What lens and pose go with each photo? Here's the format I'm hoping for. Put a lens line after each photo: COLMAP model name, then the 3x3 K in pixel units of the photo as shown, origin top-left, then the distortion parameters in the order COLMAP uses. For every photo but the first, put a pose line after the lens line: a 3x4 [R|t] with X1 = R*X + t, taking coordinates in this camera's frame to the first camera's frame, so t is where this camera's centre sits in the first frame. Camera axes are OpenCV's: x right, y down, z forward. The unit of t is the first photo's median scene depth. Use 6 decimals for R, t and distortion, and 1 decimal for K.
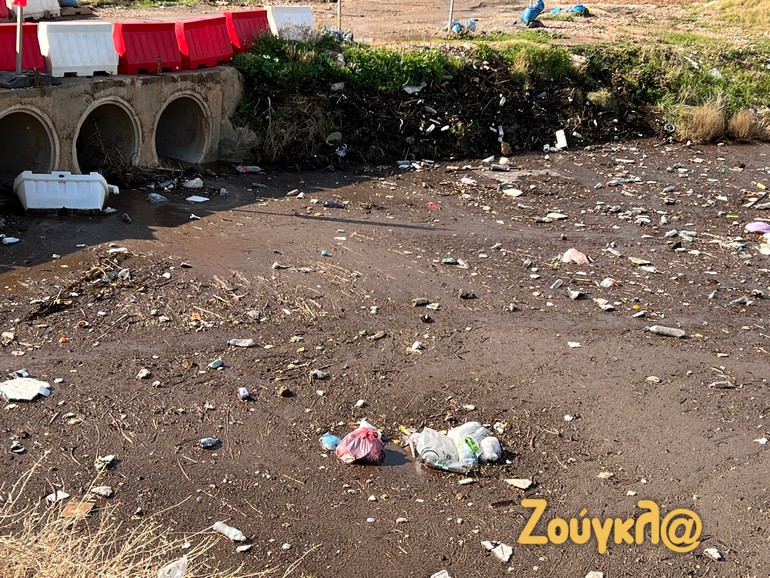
lens RADIAL K [[1278.4, 0, 385.0], [0, 1278.4, 289.0], [0, 0, 1]] dist [0.174257, -0.234798]
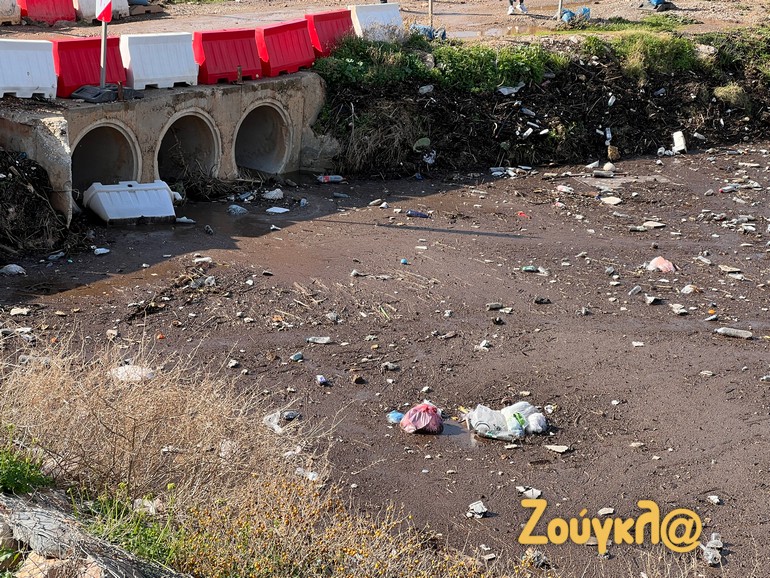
lens RADIAL K [[1777.8, 0, 385.0], [0, 1777.8, 289.0], [0, 0, 1]] dist [-0.255644, 6.452777]
pose [[0.996649, -0.006578, -0.081536, 0.044304], [0.004171, 0.999552, -0.029650, 0.029757], [0.081694, 0.029211, 0.996229, -0.331914]]
